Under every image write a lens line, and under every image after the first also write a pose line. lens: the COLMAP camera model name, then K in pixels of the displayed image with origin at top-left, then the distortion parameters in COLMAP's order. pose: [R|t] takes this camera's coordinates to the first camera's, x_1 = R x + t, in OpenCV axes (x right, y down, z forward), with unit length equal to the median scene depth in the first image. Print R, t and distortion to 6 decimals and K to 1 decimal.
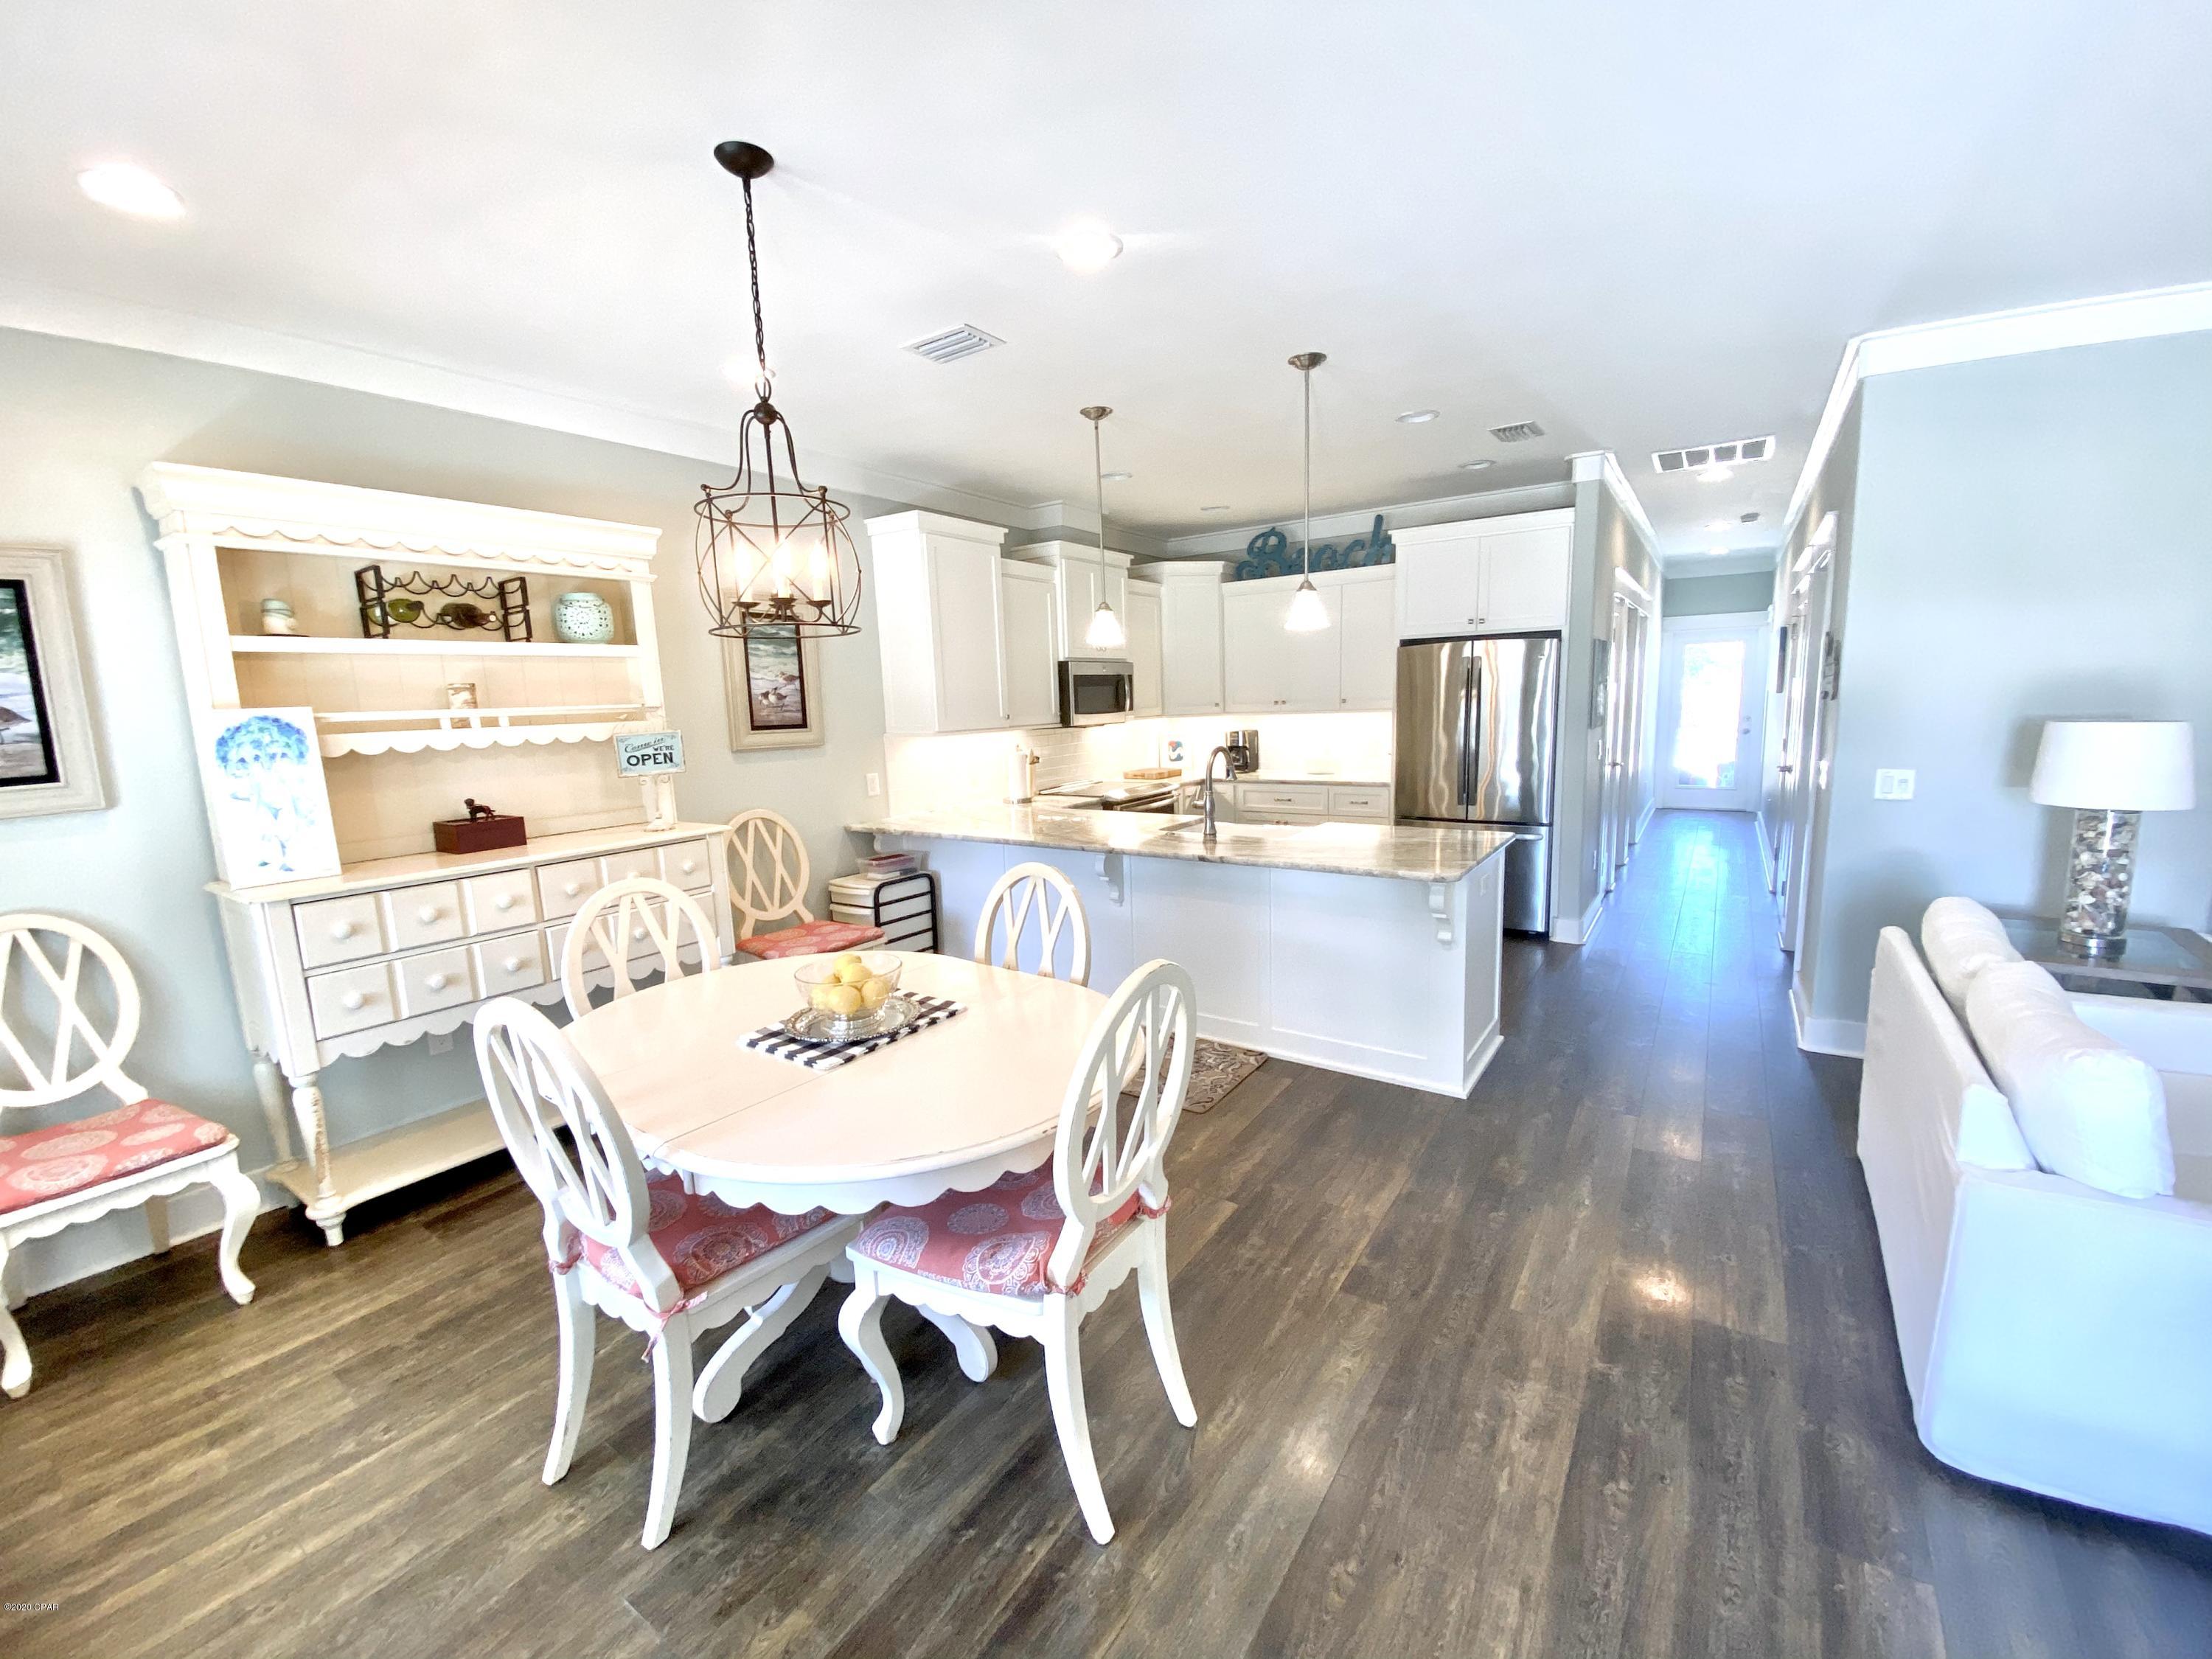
lens RADIAL K [[891.2, 0, 1106.0], [0, 891.2, 829.5], [0, 0, 1]] dist [0.030613, -0.024368]
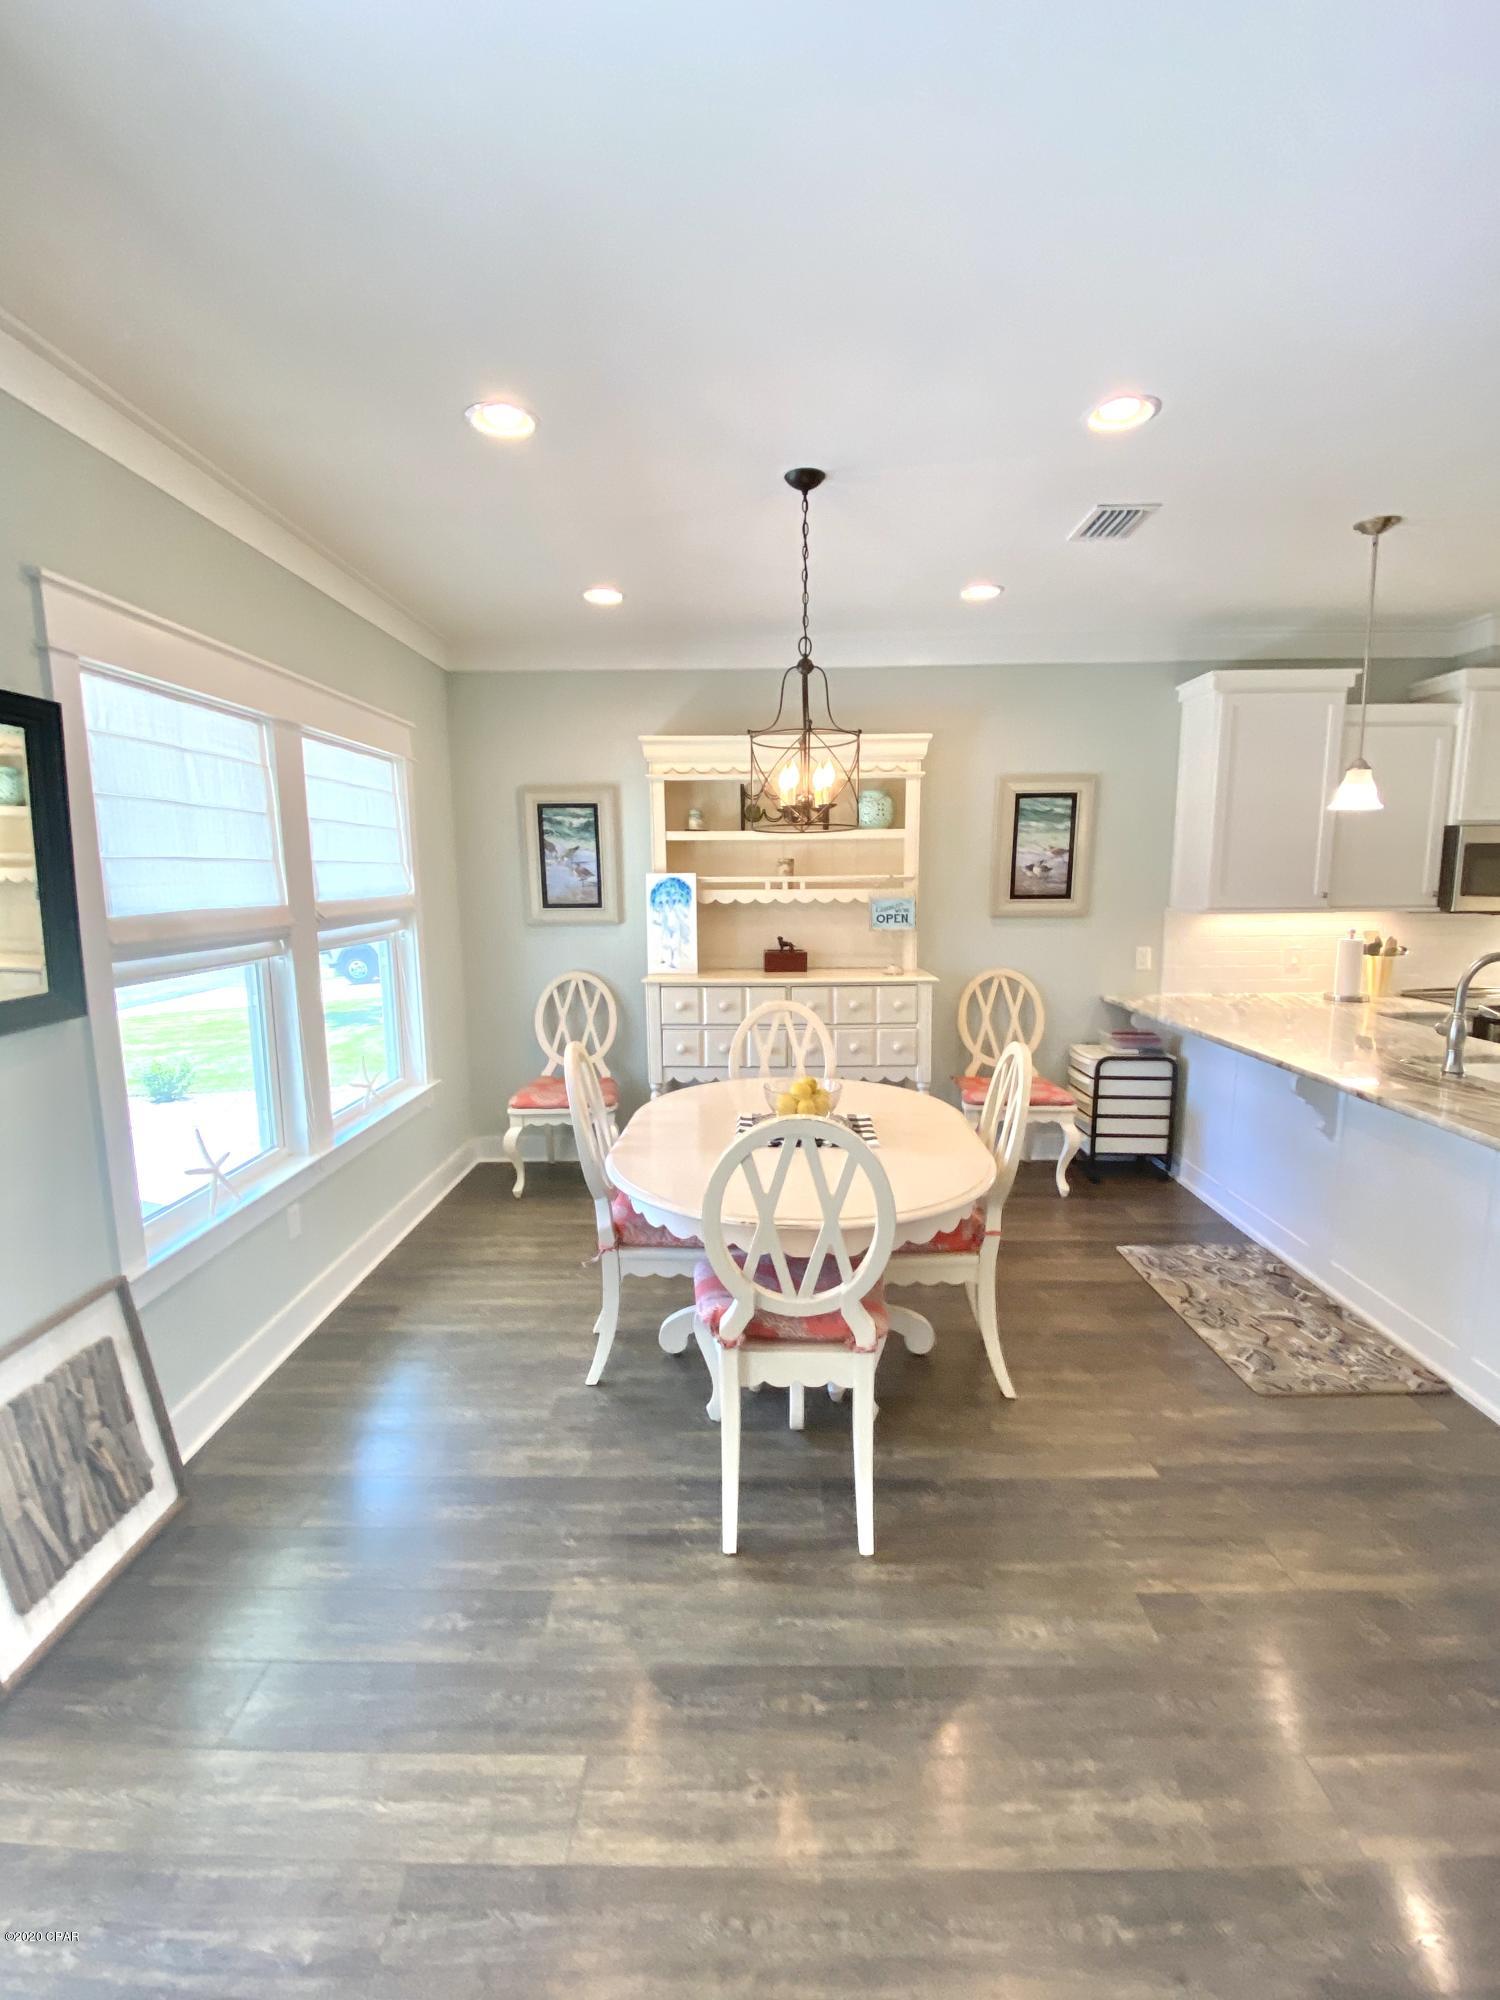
lens RADIAL K [[894.4, 0, 750.0], [0, 894.4, 1000.0], [0, 0, 1]] dist [0.061382, -0.040286]
pose [[0.555499, 0.142316, -0.819248, 0.439958], [-0.133151, 0.987755, 0.081304, -0.039723], [0.820787, 0.063919, 0.567647, 0.114190]]
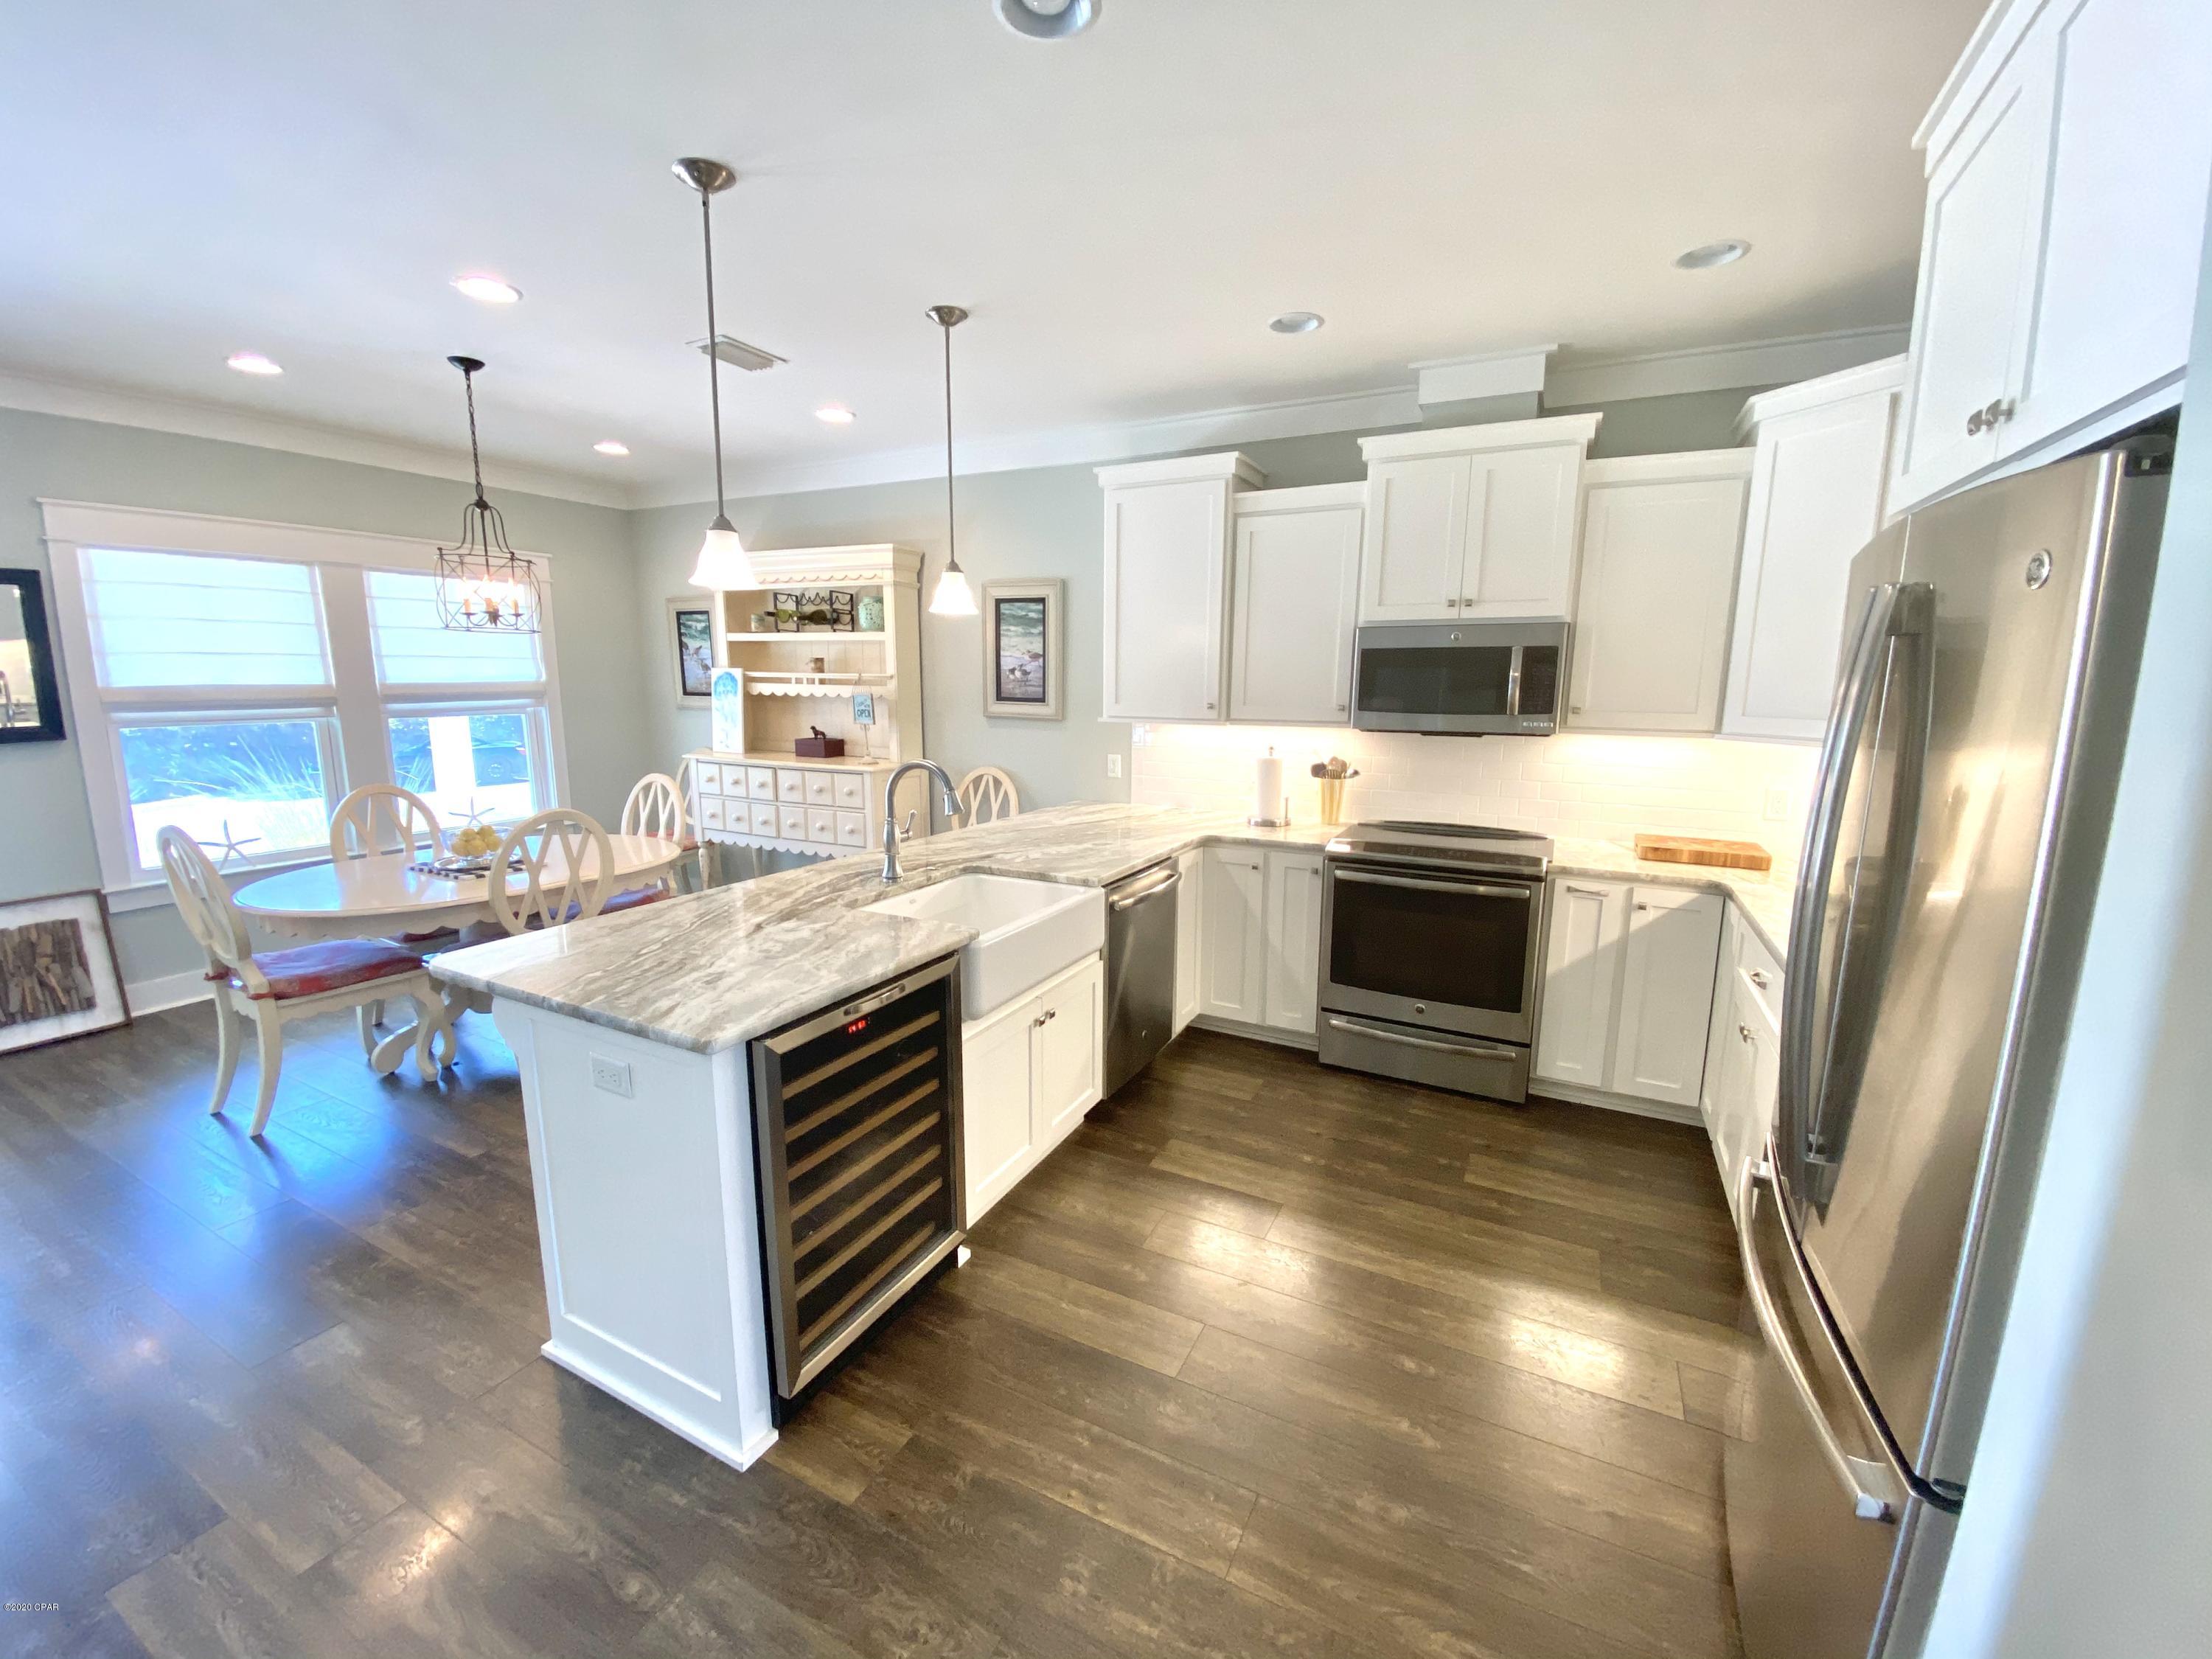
lens RADIAL K [[891.2, 0, 1106.0], [0, 891.2, 829.5], [0, 0, 1]] dist [0.030613, -0.024368]
pose [[0.129332, 0.198654, -0.971499, 0.941729], [-0.166600, 0.970153, 0.176200, -0.211326], [0.977506, 0.139064, 0.158568, 1.170688]]
